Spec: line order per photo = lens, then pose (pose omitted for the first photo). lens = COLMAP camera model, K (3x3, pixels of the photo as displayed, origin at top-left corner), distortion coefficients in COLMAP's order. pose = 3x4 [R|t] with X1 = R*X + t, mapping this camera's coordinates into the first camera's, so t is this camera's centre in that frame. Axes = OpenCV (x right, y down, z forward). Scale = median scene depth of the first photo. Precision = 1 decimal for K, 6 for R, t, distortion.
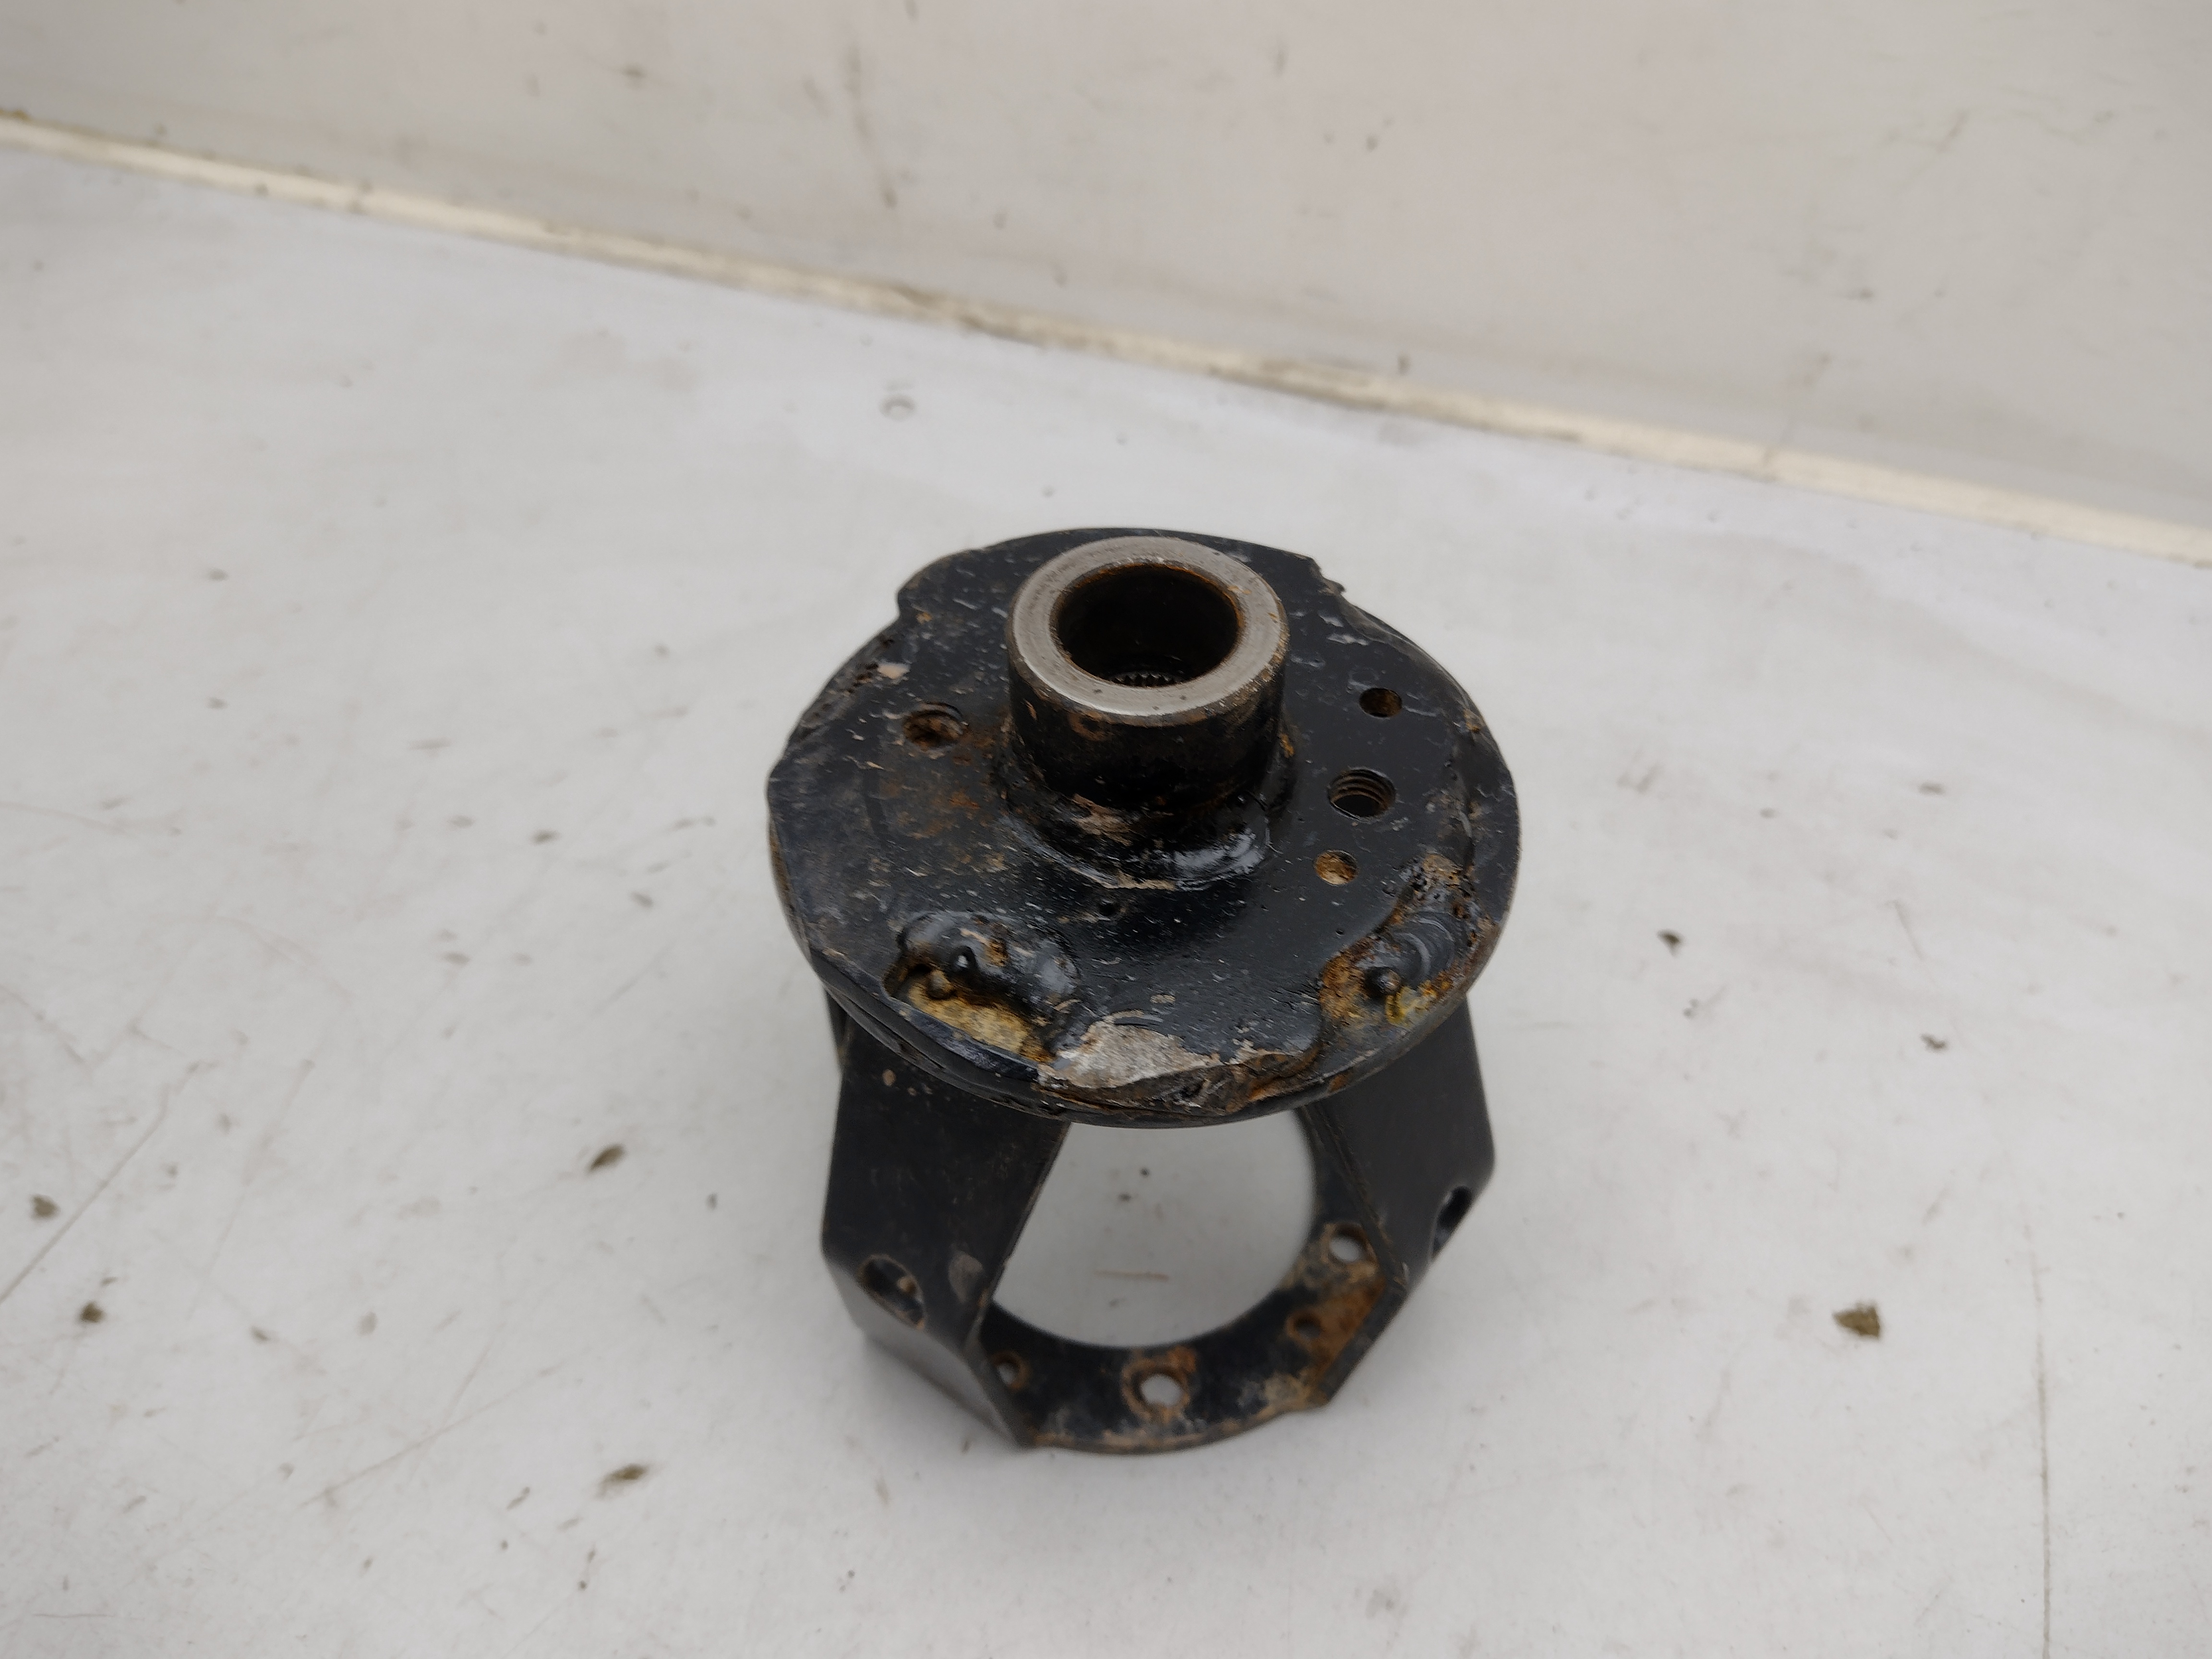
lens RADIAL K [[1725.7, 0, 1172.5], [0, 1725.7, 835.8], [0, 0, 1]] dist [0.043302, -0.138141]
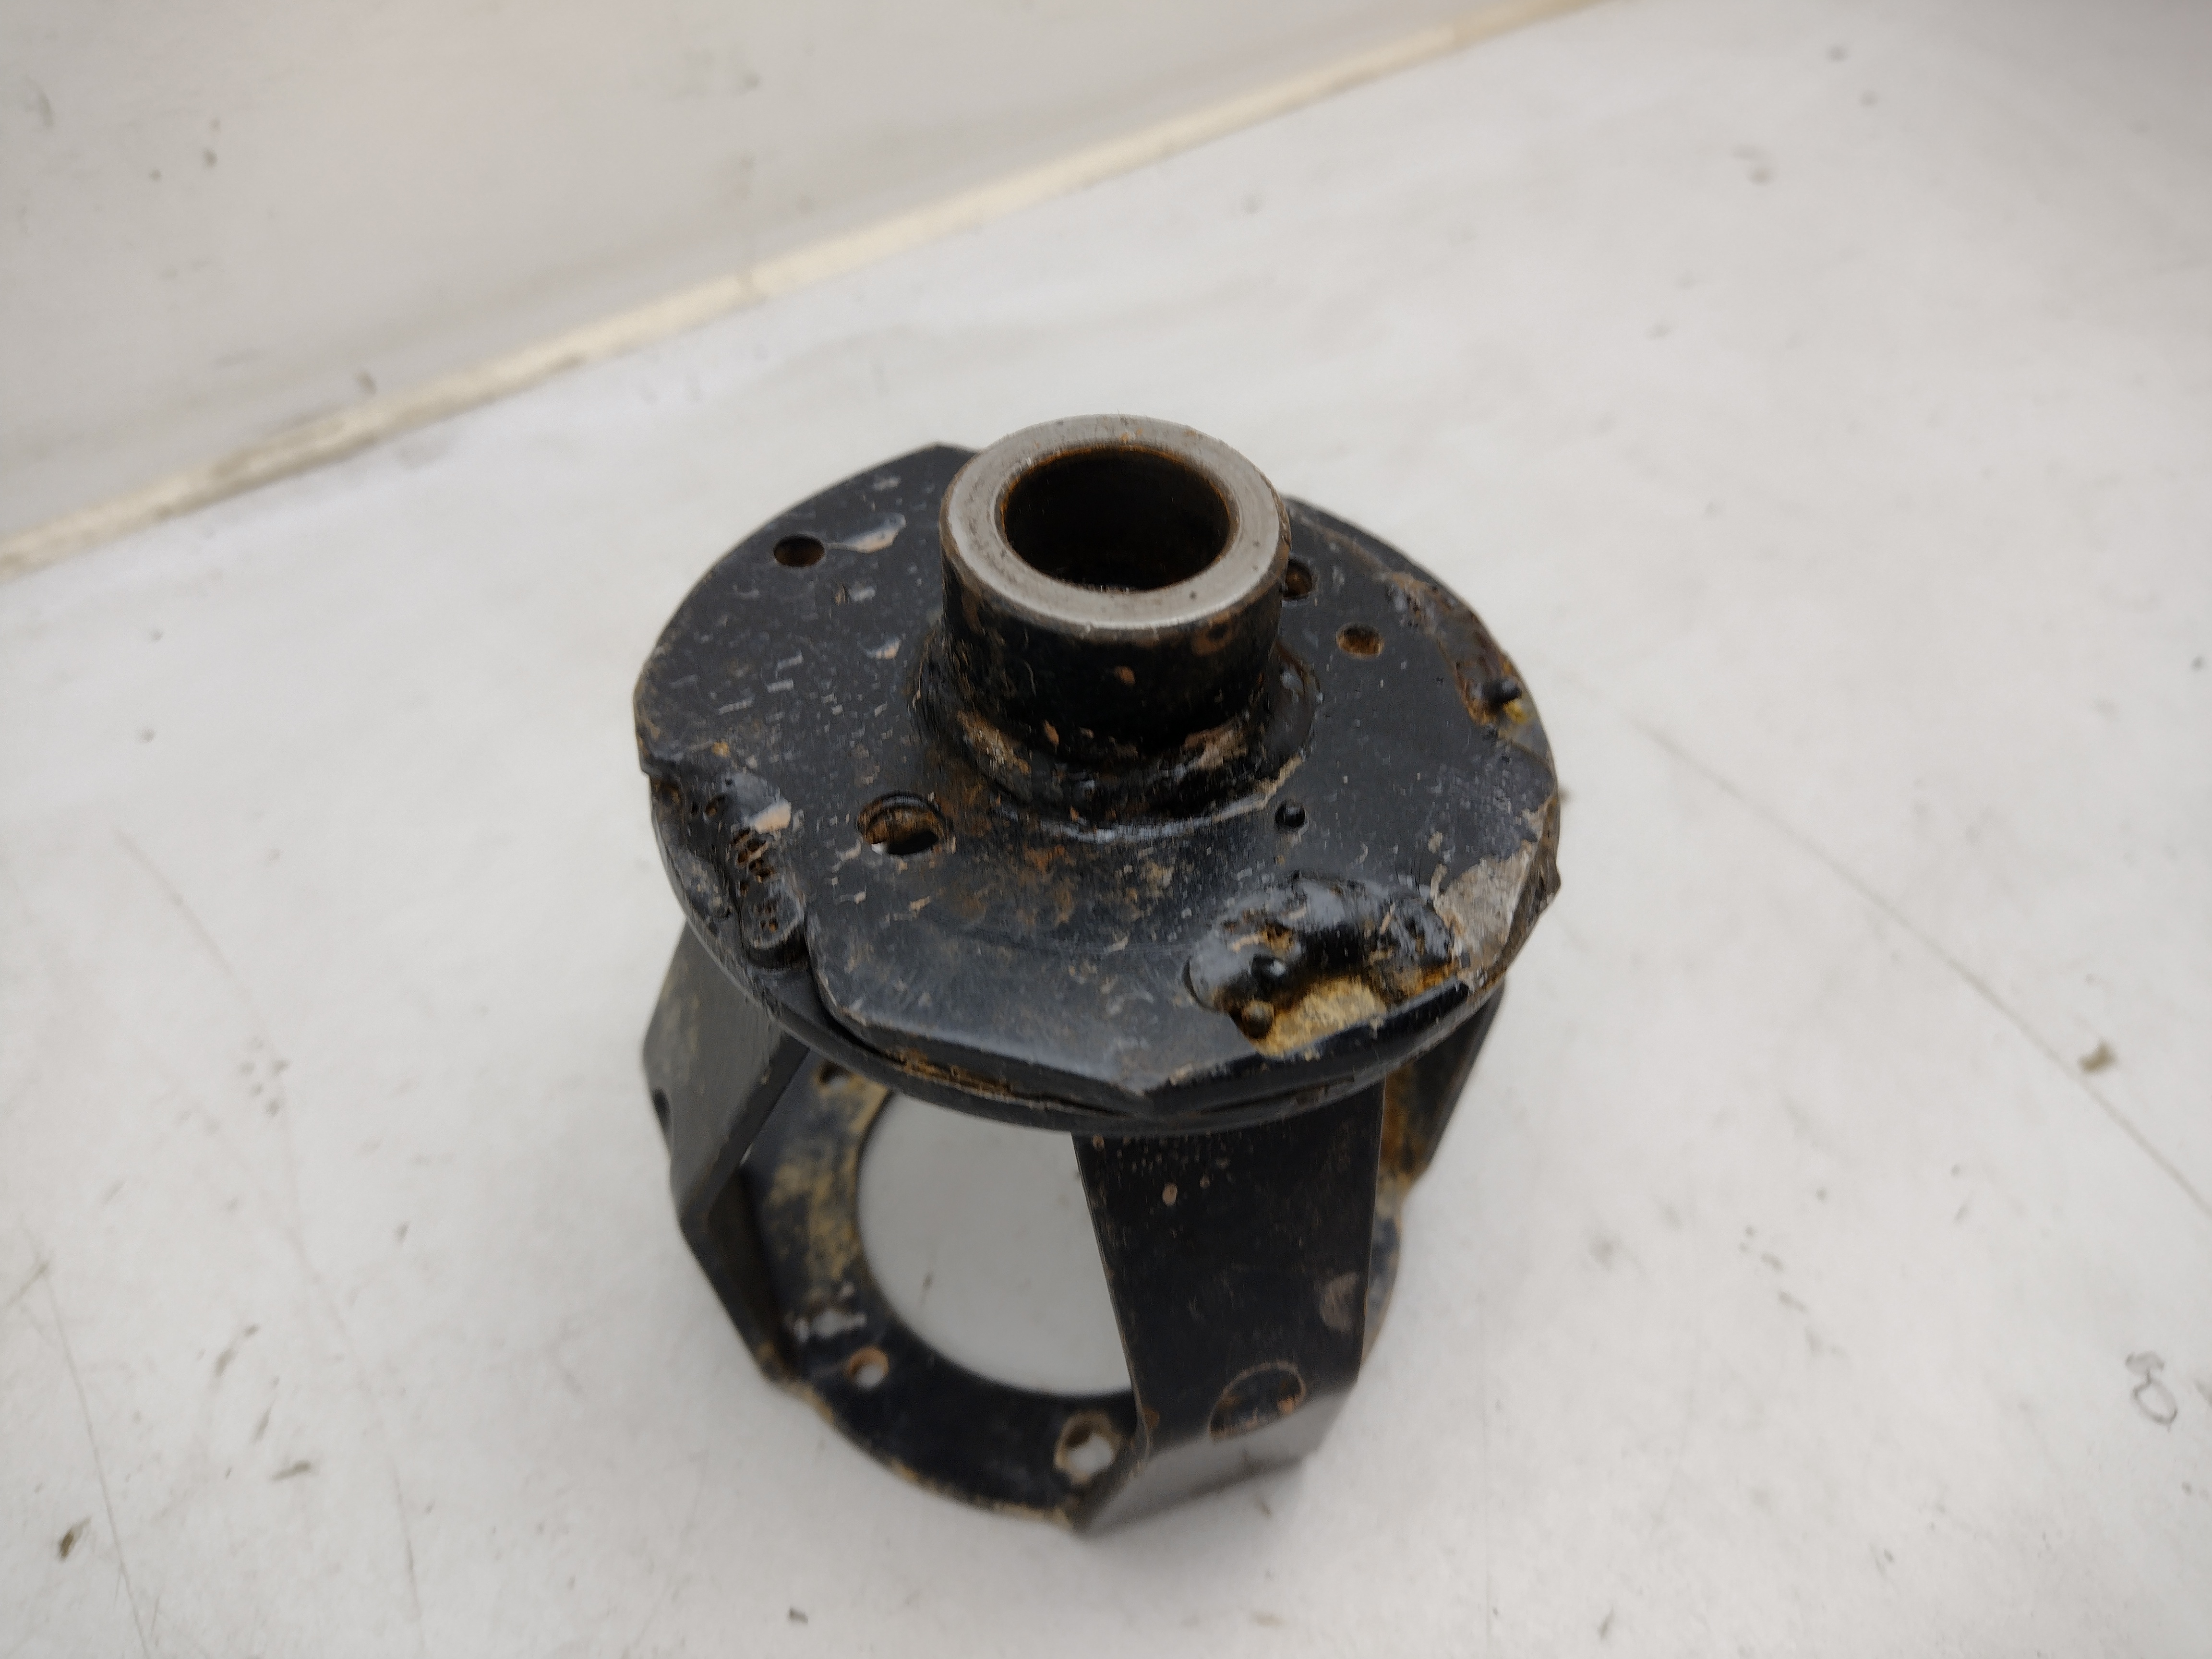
lens RADIAL K [[1662.6, 0, 1099.5], [0, 1662.6, 842.3], [0, 0, 1]] dist [0.042279, -0.137678]
pose [[0.566003, -0.621414, 0.541743, -0.425116], [0.595242, 0.762692, 0.252959, -0.166363], [-0.570376, 0.179293, 0.801577, 0.329158]]
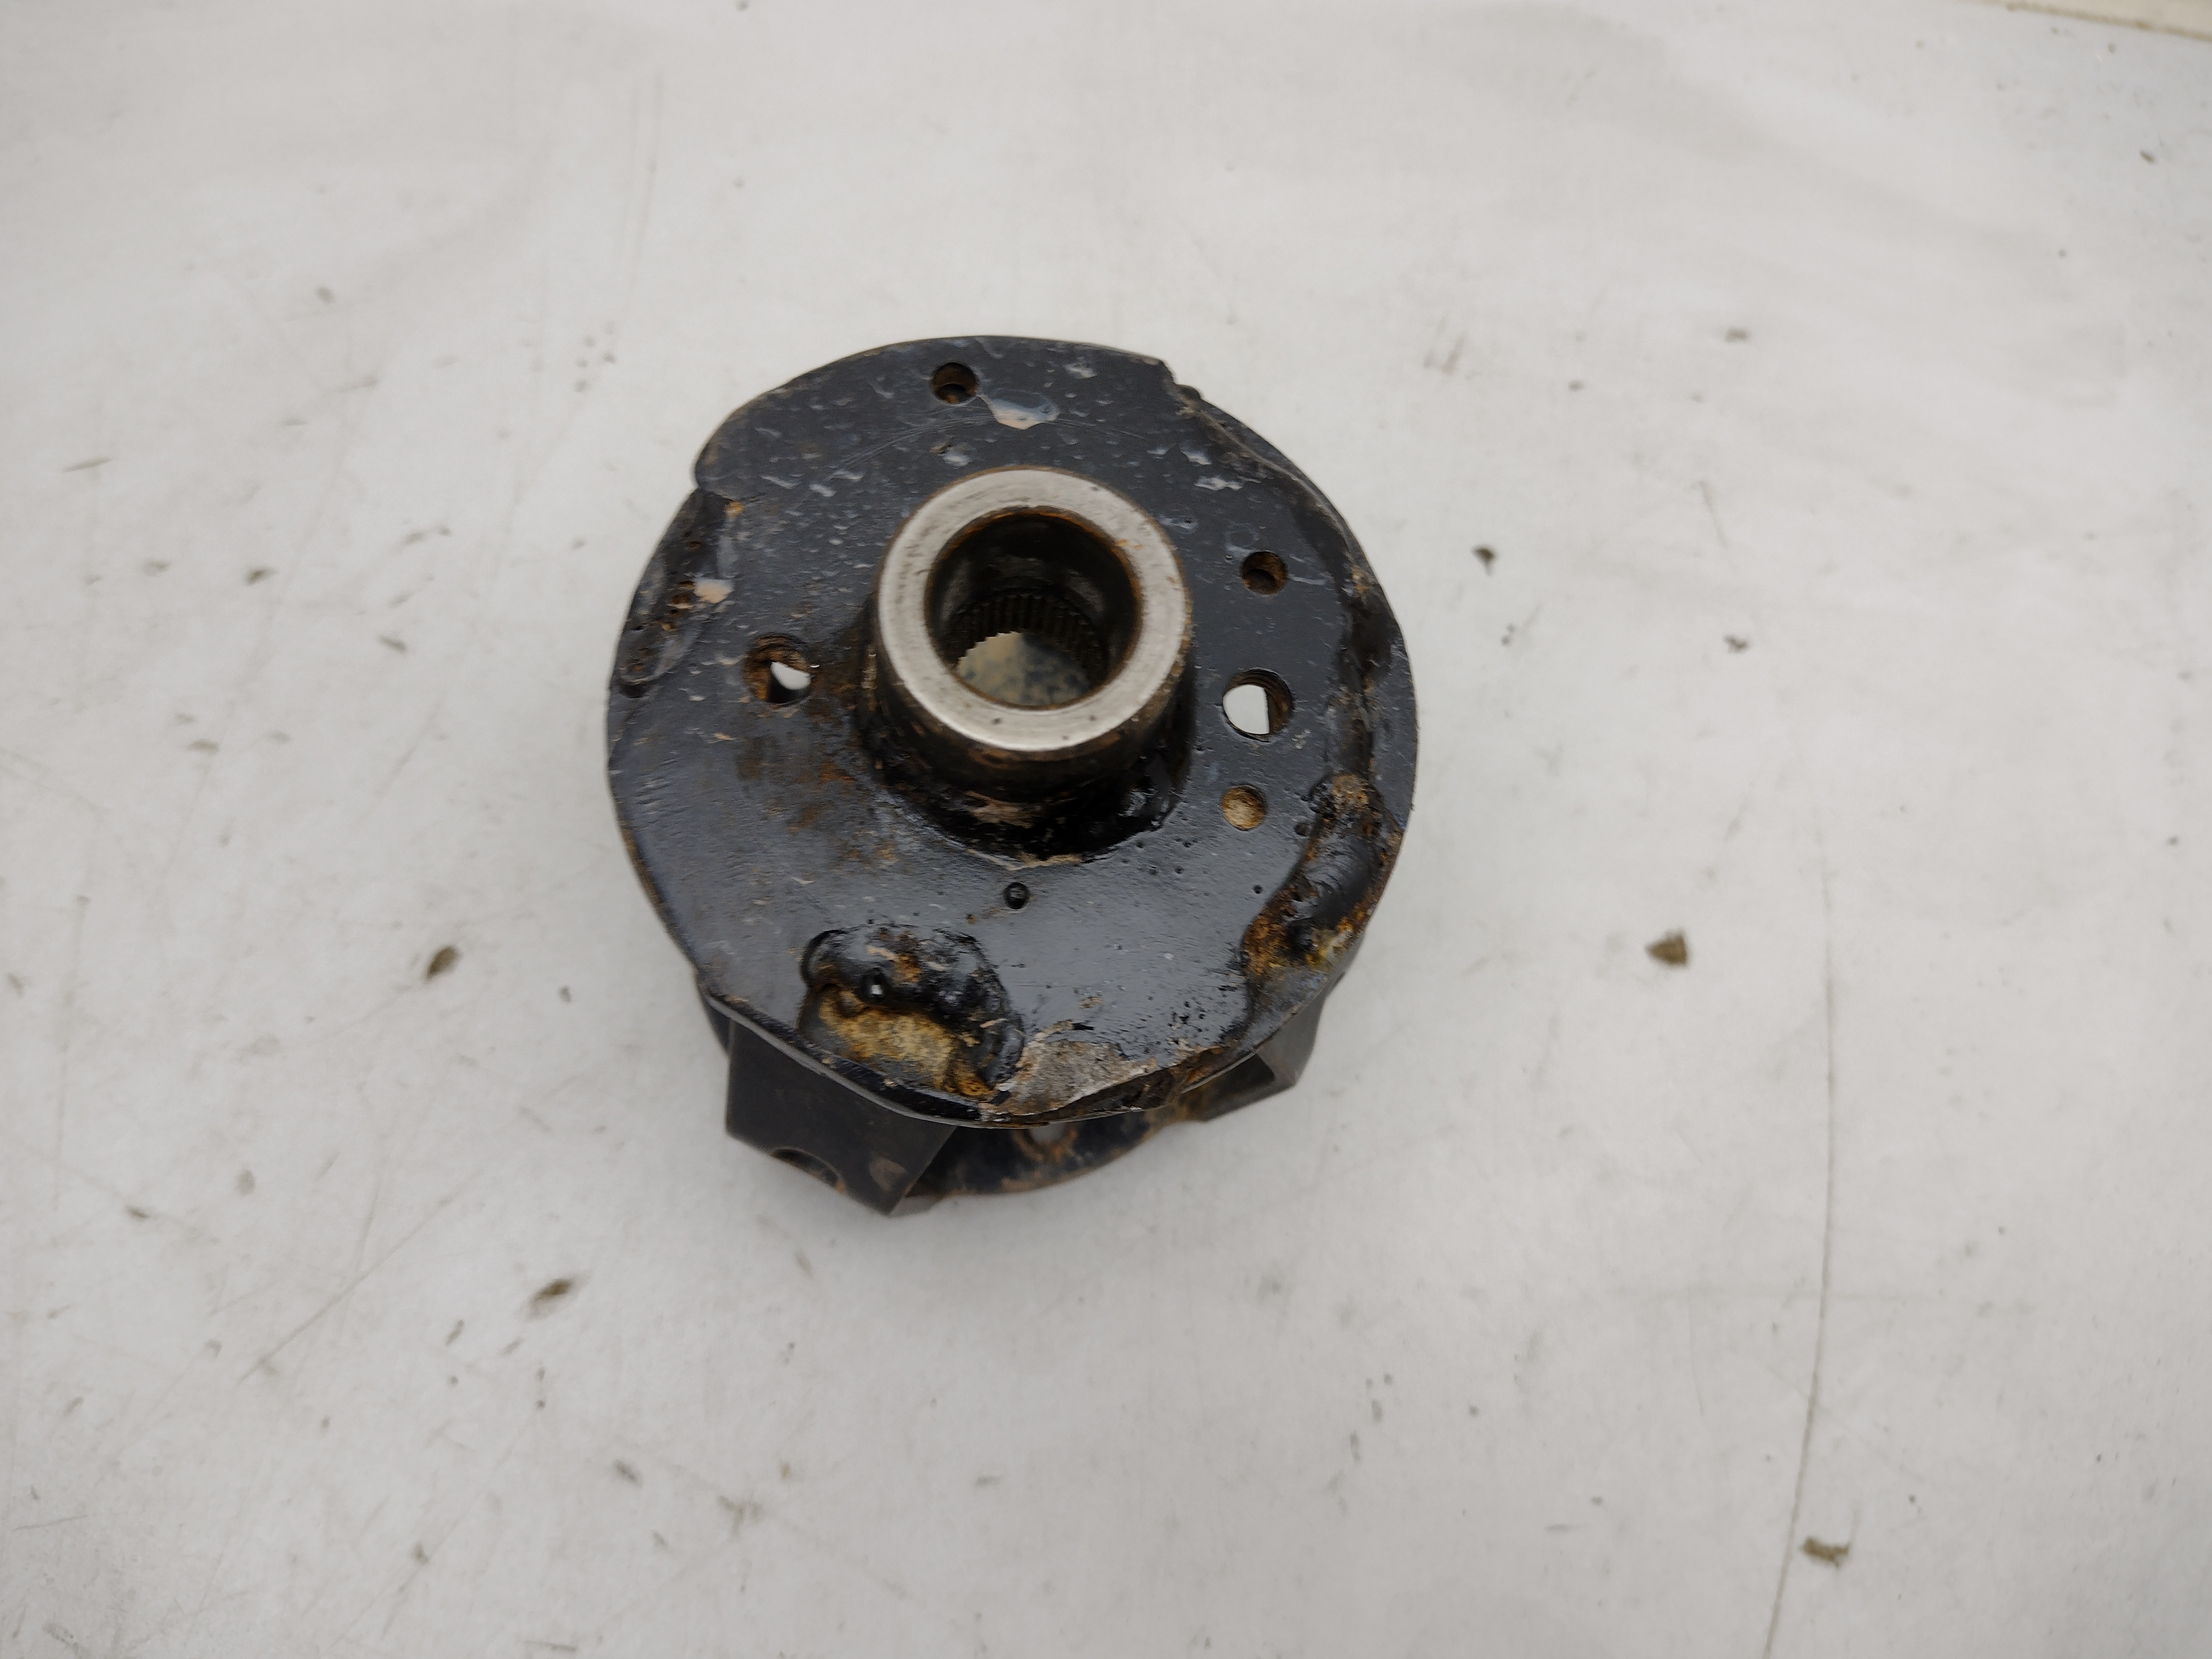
lens RADIAL K [[1710.1, 0, 1098.0], [0, 1710.1, 771.5], [0, 0, 1]] dist [0.053393, -0.161066]
pose [[0.985396, -0.124442, 0.116226, -0.074687], [0.066027, 0.908411, 0.412831, -0.322586], [-0.156955, -0.399128, 0.903362, 0.141351]]
